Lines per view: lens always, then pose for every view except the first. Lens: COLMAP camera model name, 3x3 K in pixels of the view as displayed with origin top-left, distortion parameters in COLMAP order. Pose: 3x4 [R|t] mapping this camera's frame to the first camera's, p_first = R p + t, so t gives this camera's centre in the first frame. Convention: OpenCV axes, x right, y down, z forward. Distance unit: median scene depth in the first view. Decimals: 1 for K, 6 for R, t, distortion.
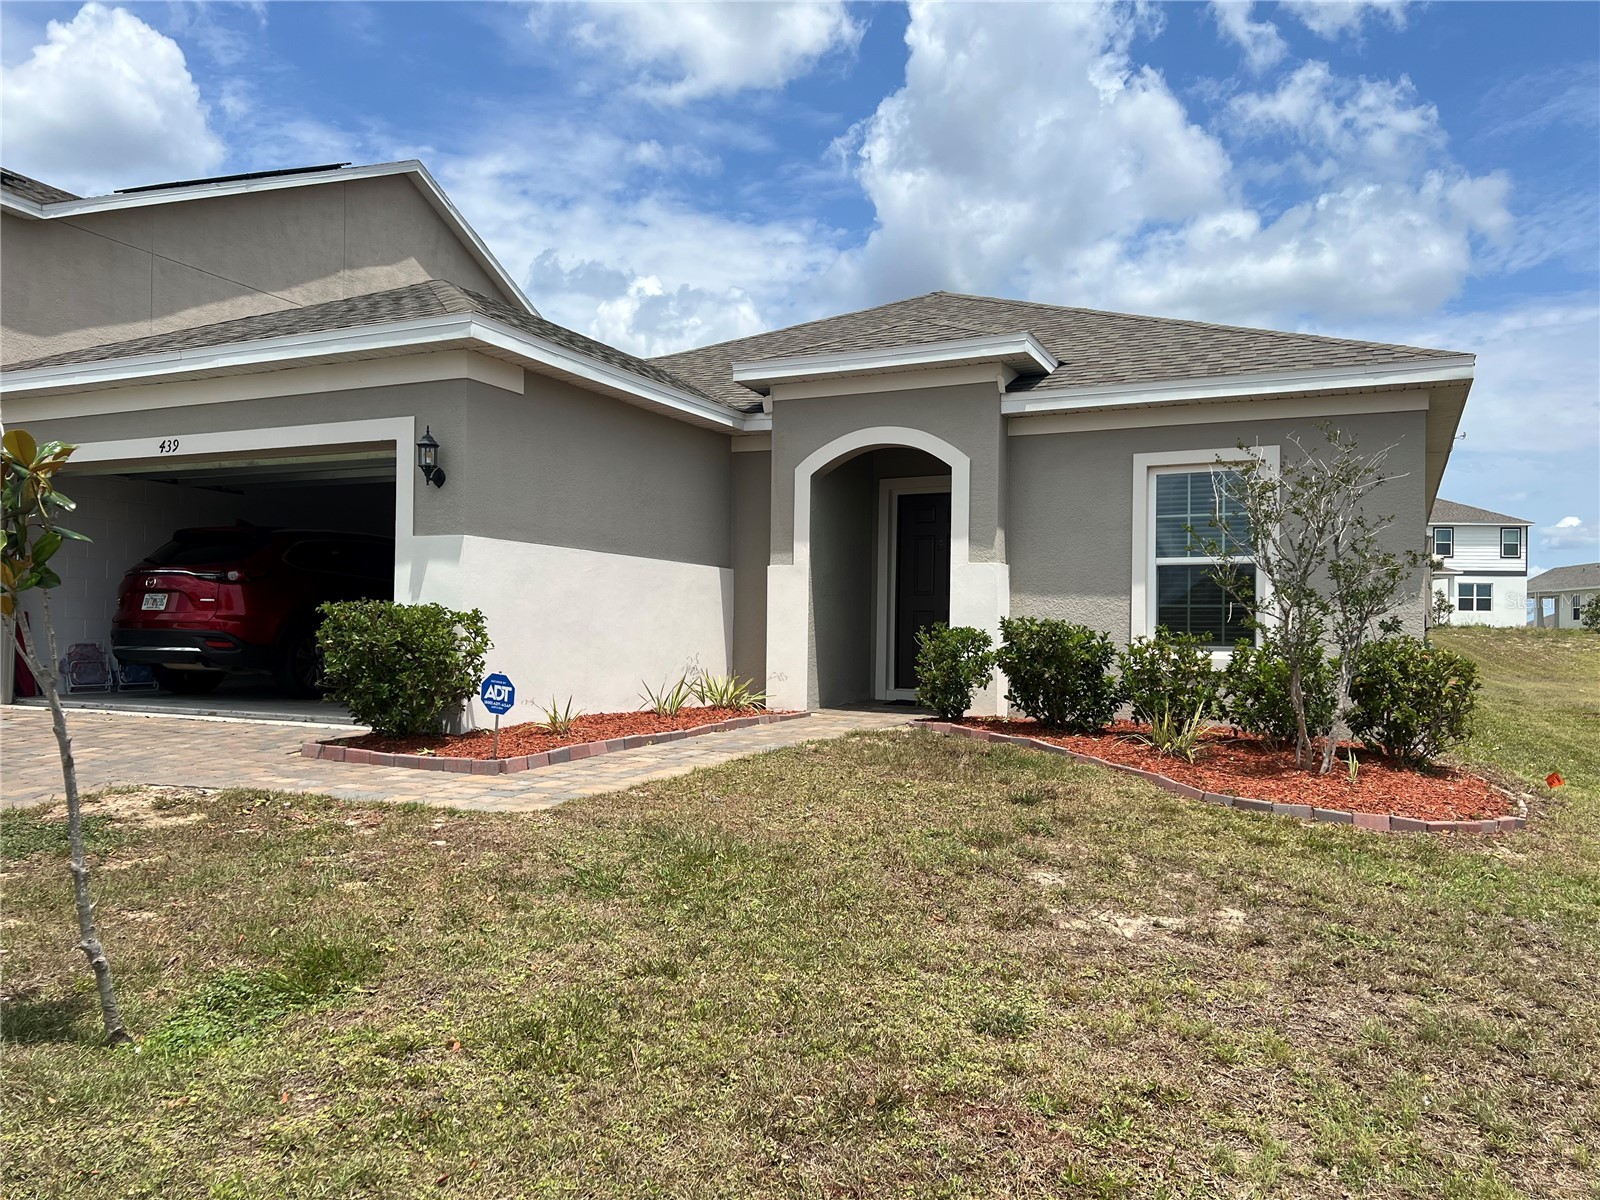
lens RADIAL K [[1200.7, 0, 801.2], [0, 1200.7, 613.9], [0, 0, 1]] dist [0.058313, -0.069269]
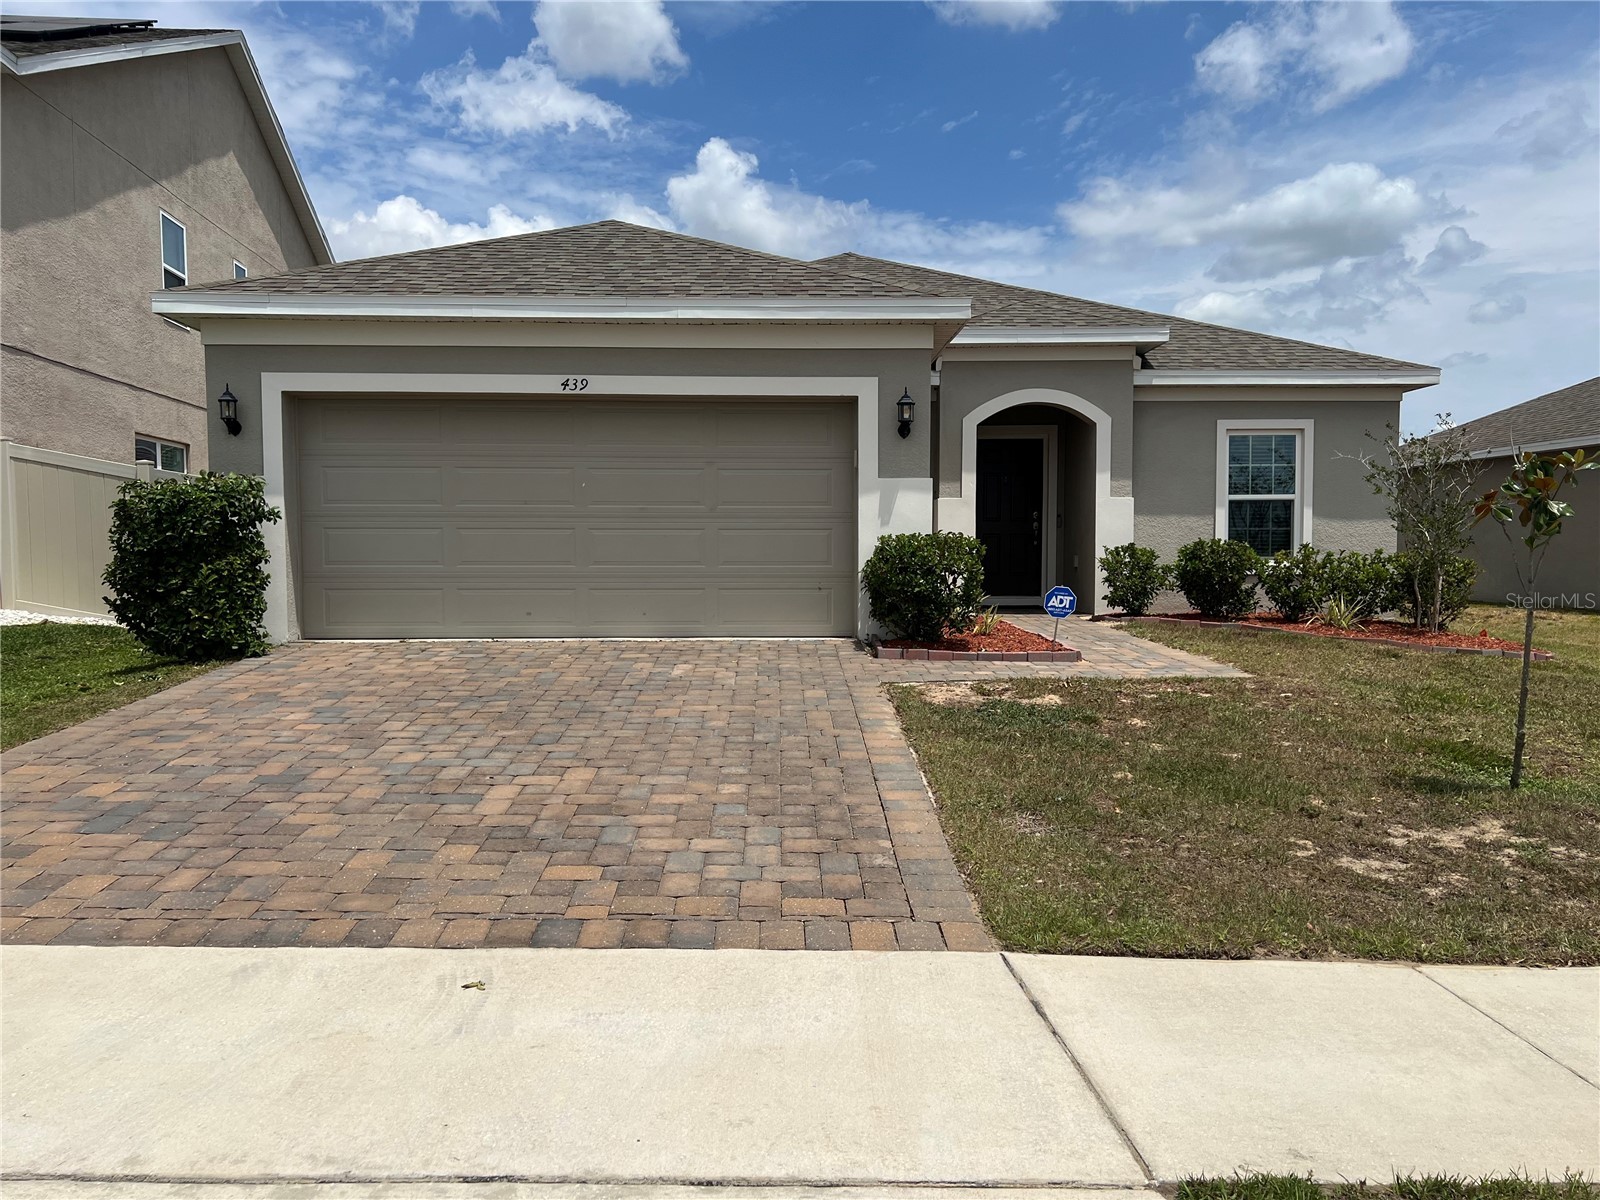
lens RADIAL K [[1200.7, 0, 799.5], [0, 1200.7, 589.3], [0, 0, 1]] dist [0.058313, -0.069269]
pose [[0.894122, -0.027762, 0.446962, -0.788774], [0.001843, 0.998296, 0.058320, -0.018828], [-0.447820, -0.051321, 0.892650, -0.043185]]
